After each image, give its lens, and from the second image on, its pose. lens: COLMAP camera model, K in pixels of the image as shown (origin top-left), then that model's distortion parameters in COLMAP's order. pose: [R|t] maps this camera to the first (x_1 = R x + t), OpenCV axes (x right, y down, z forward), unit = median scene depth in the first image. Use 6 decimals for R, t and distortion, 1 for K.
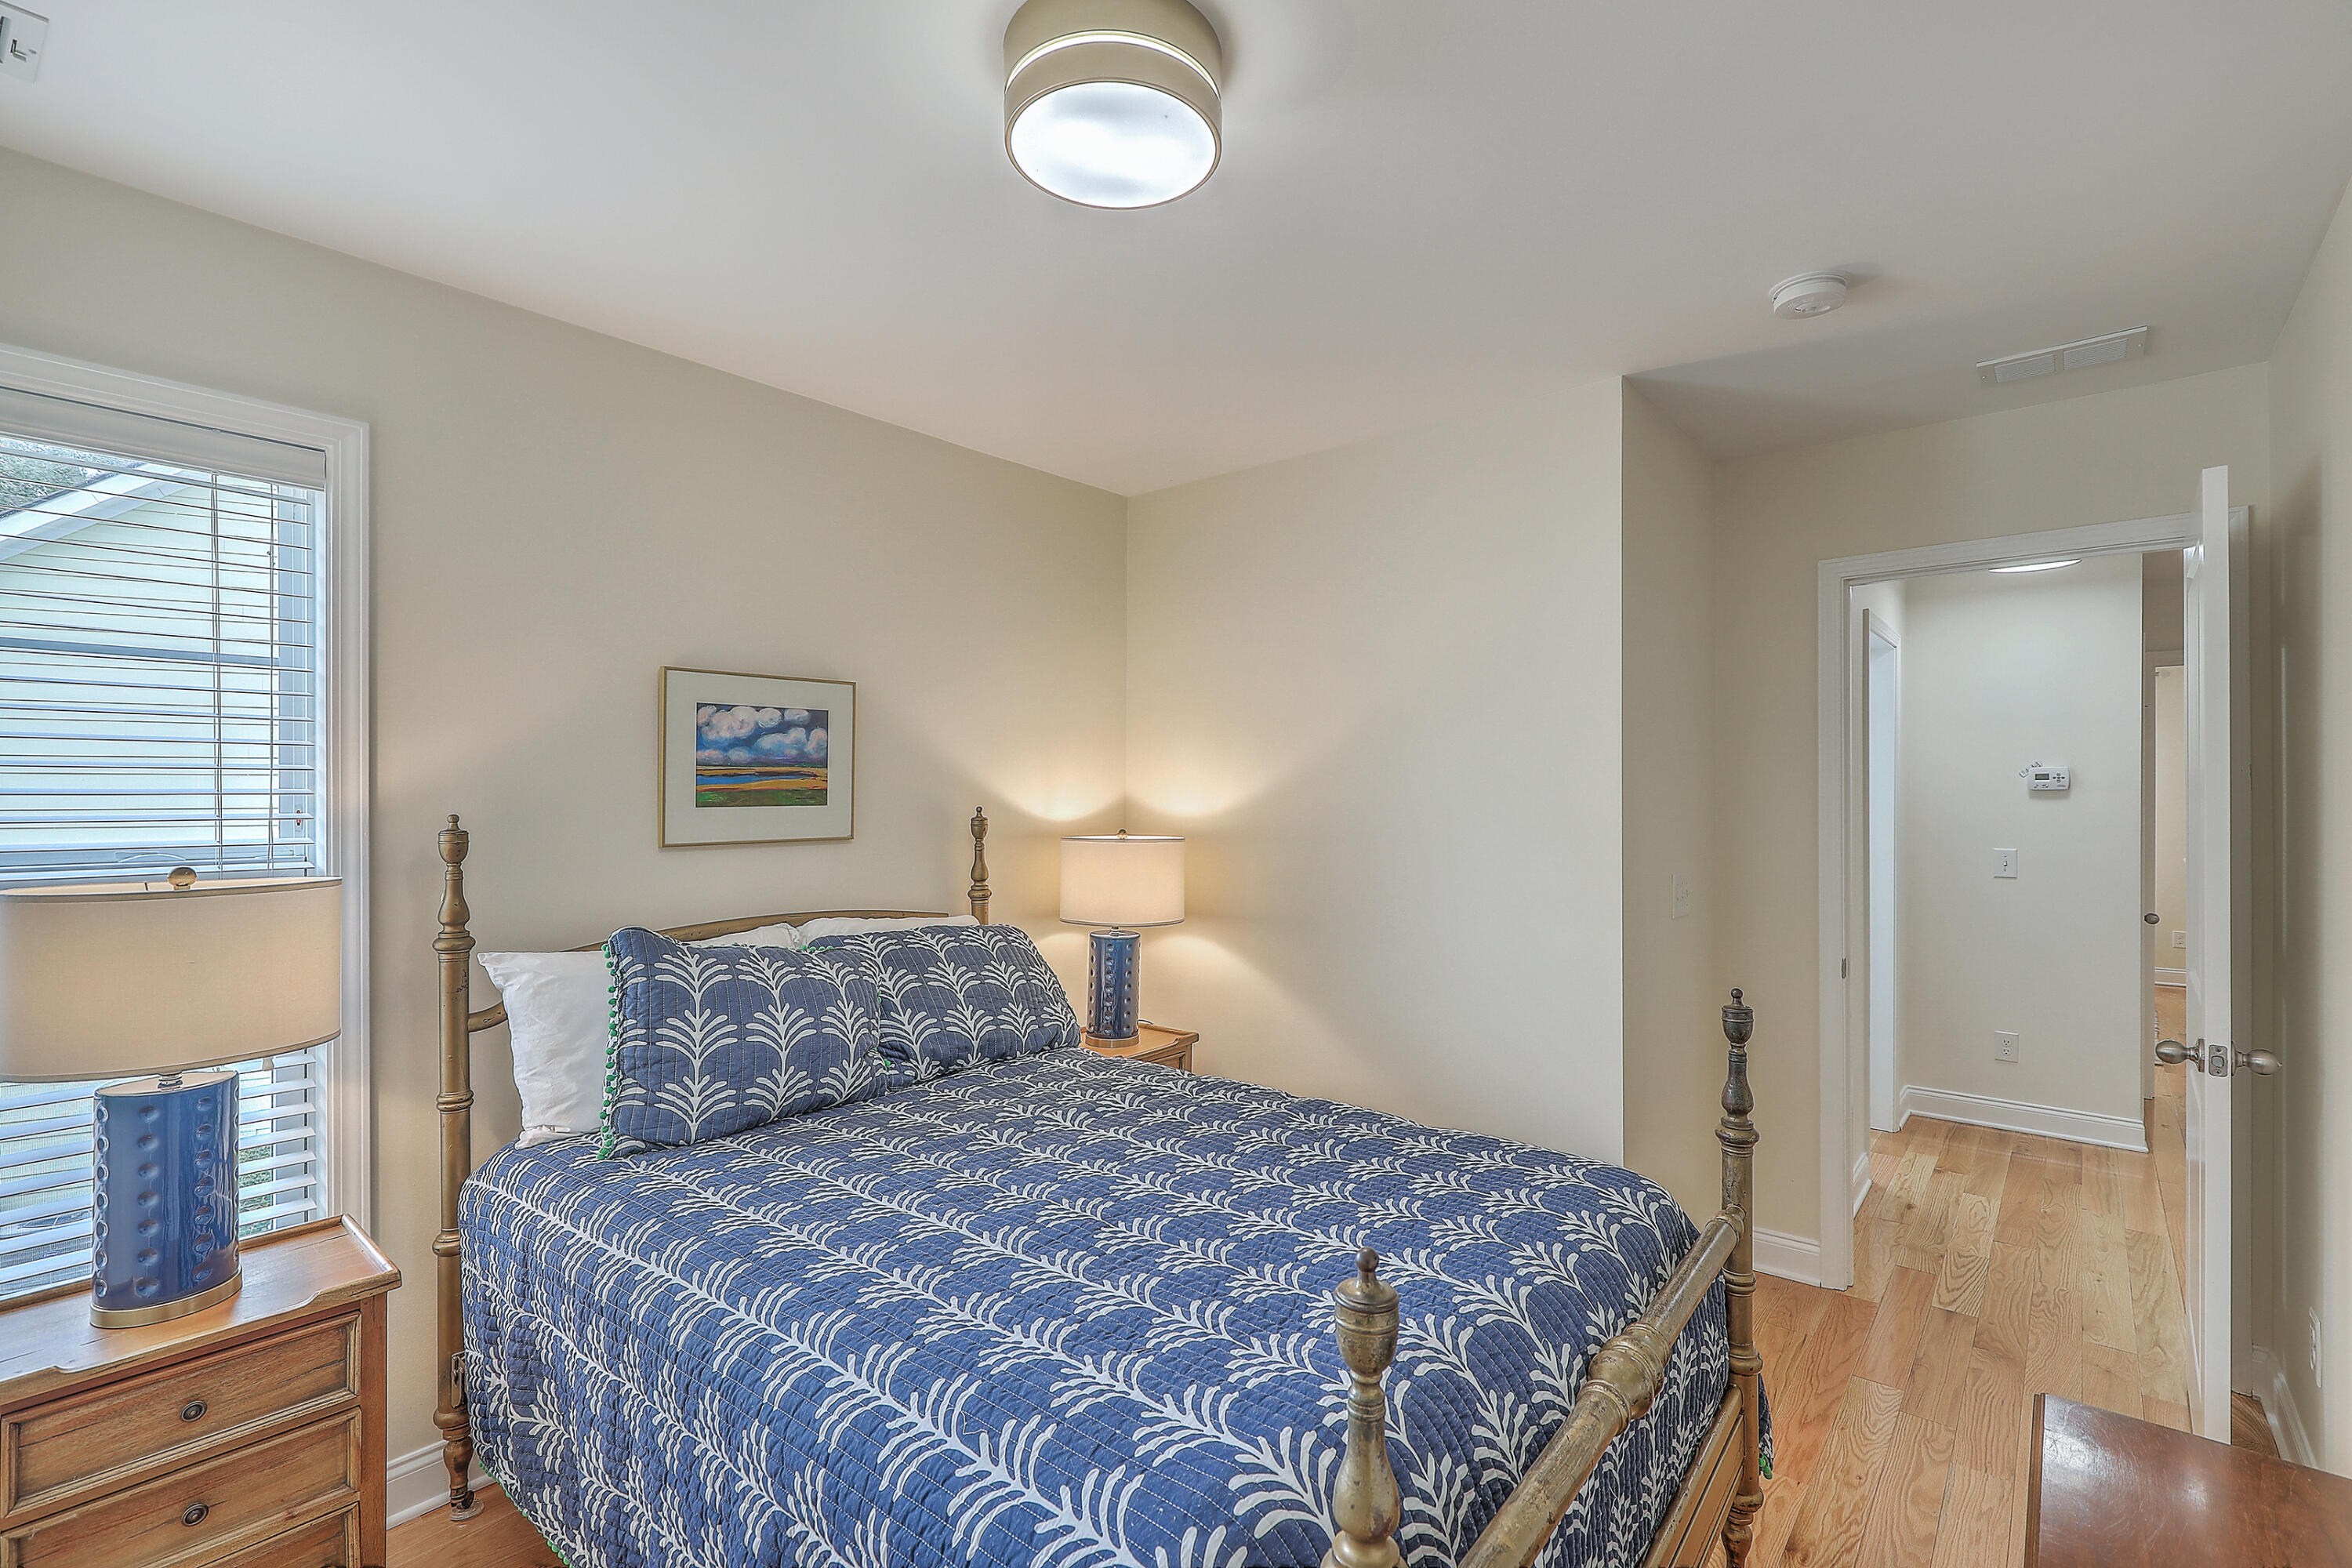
lens RADIAL K [[1088.5, 0, 1188.7], [0, 1088.5, 795.8], [0, 0, 1]] dist [0.001646, -0.000584]
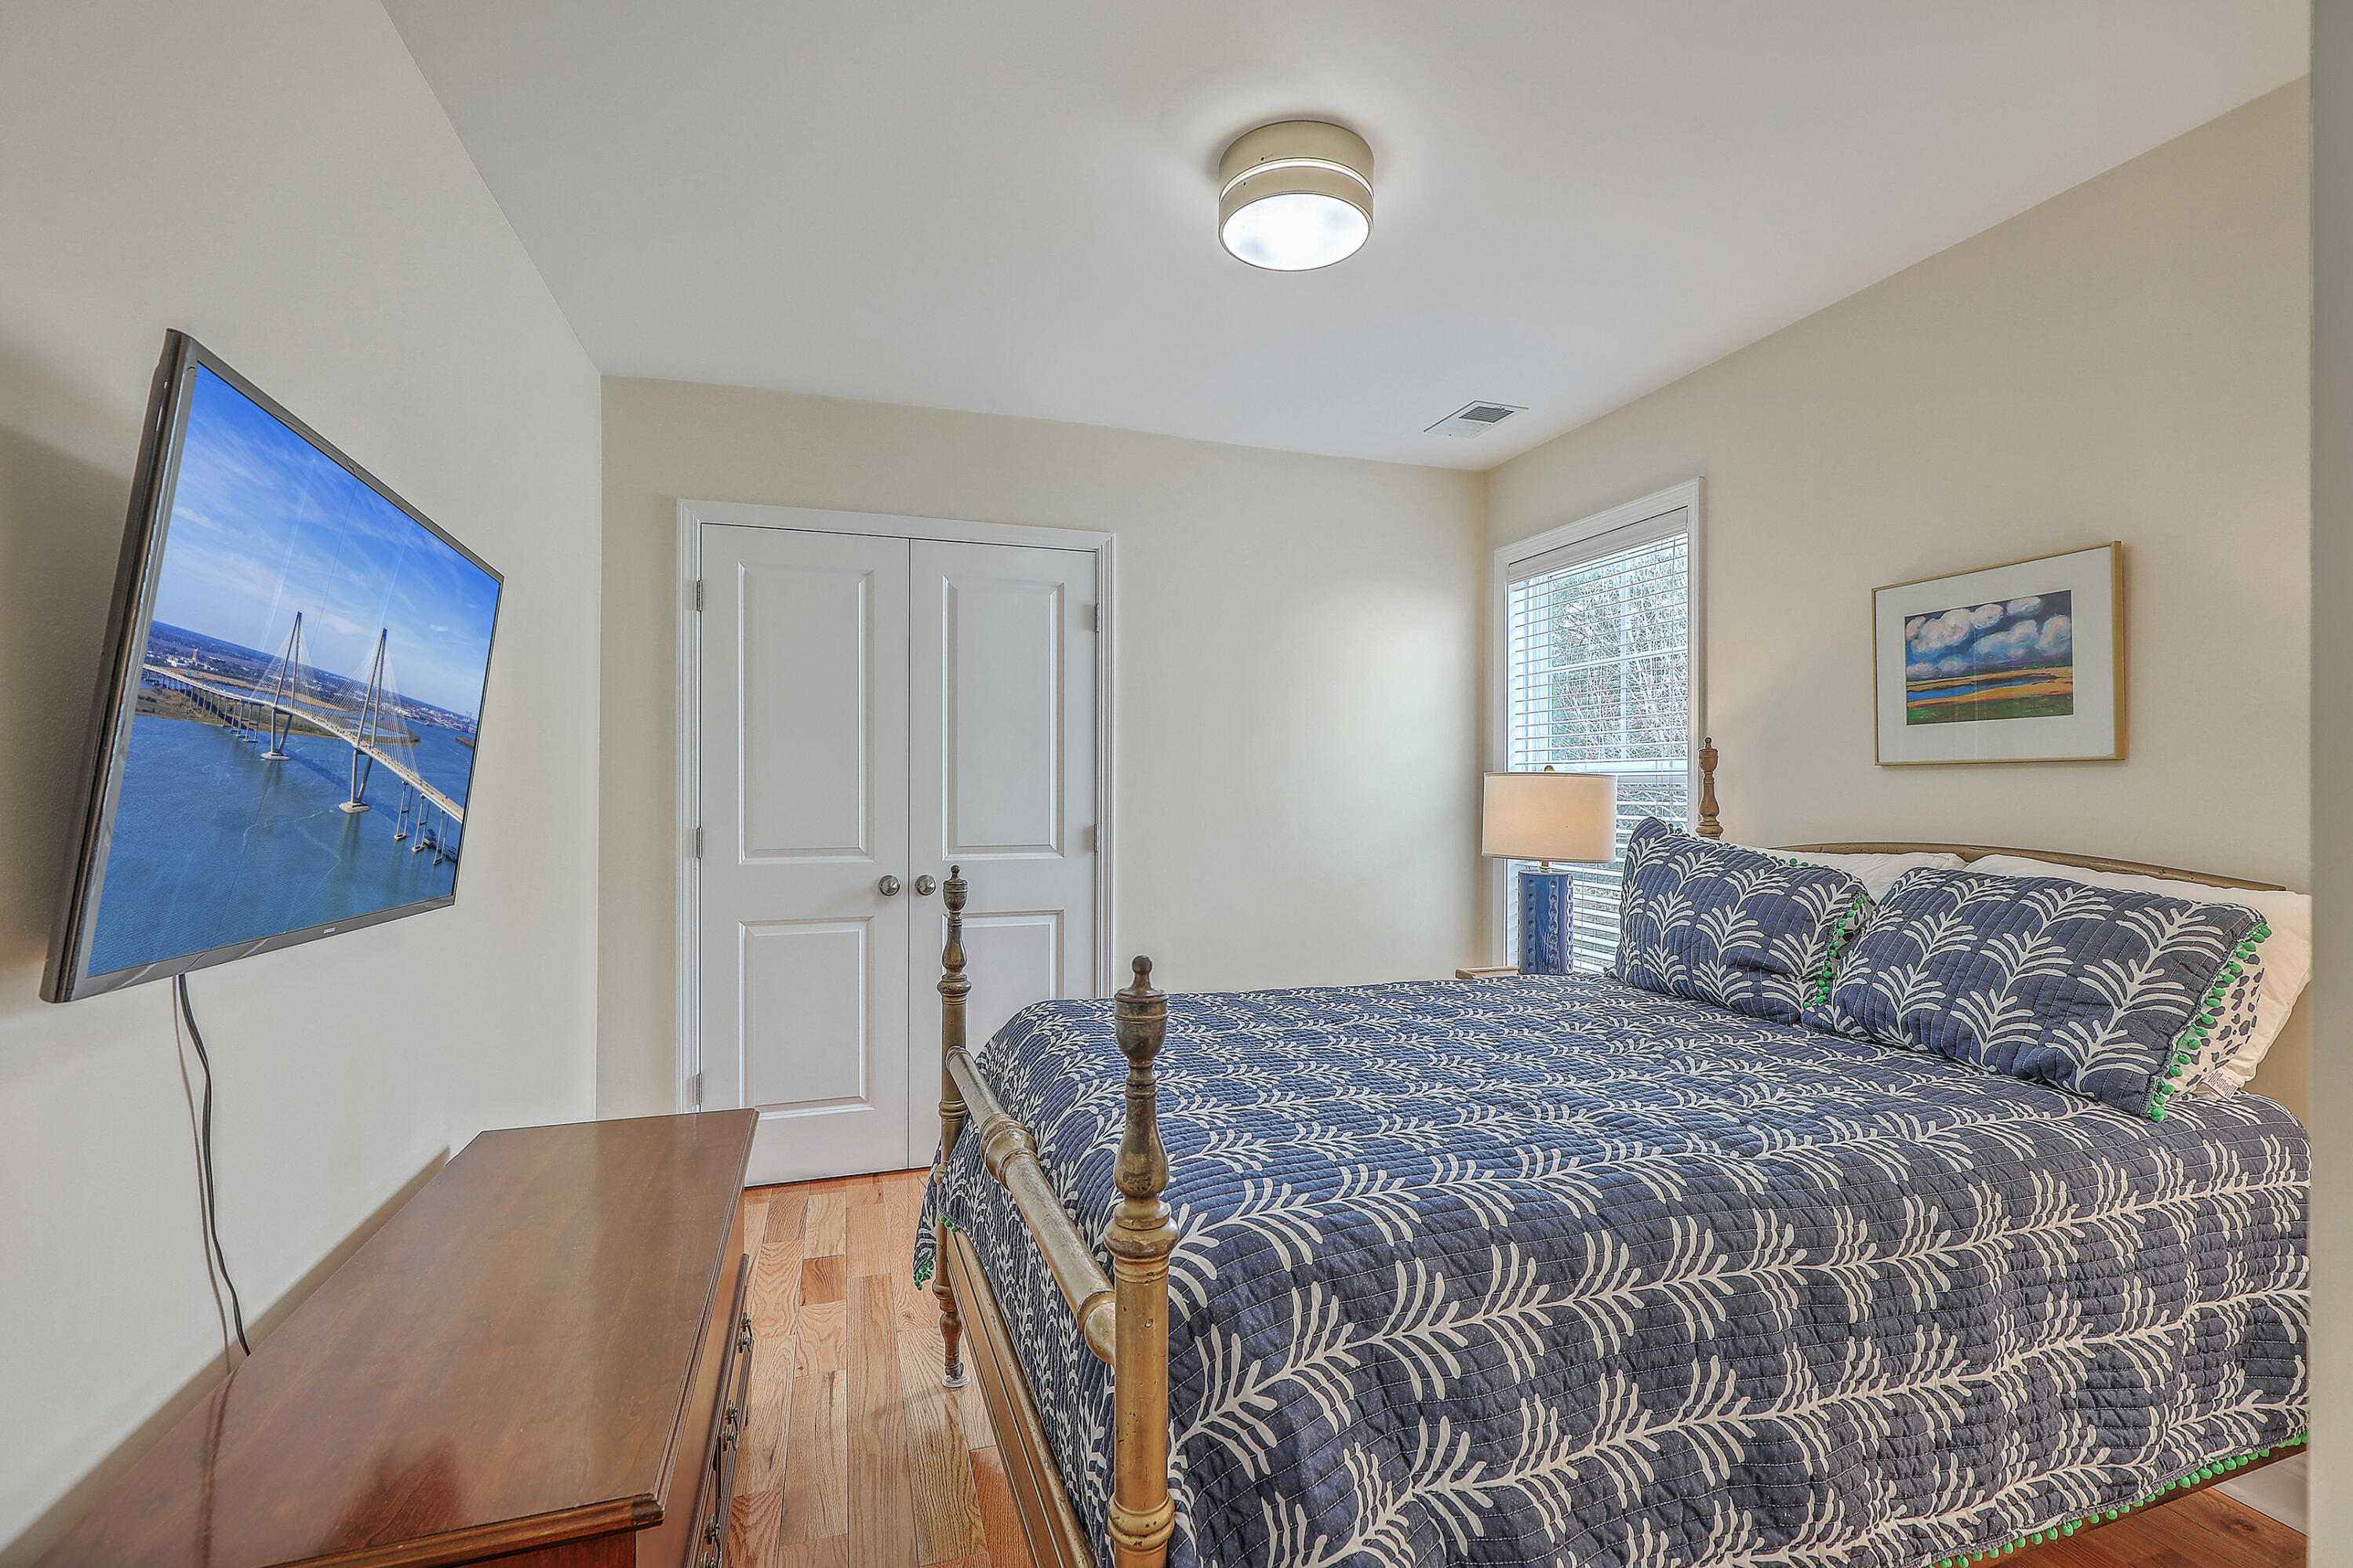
lens RADIAL K [[1089.0, 0, 1185.5], [0, 1089.0, 781.3], [0, 0, 1]] dist [0.001646, -0.000584]
pose [[-0.527932, 0.001185, -0.849286, 0.679161], [0.004685, 0.999988, -0.001517, 0.056753], [0.849274, -0.004780, -0.527931, 0.924774]]
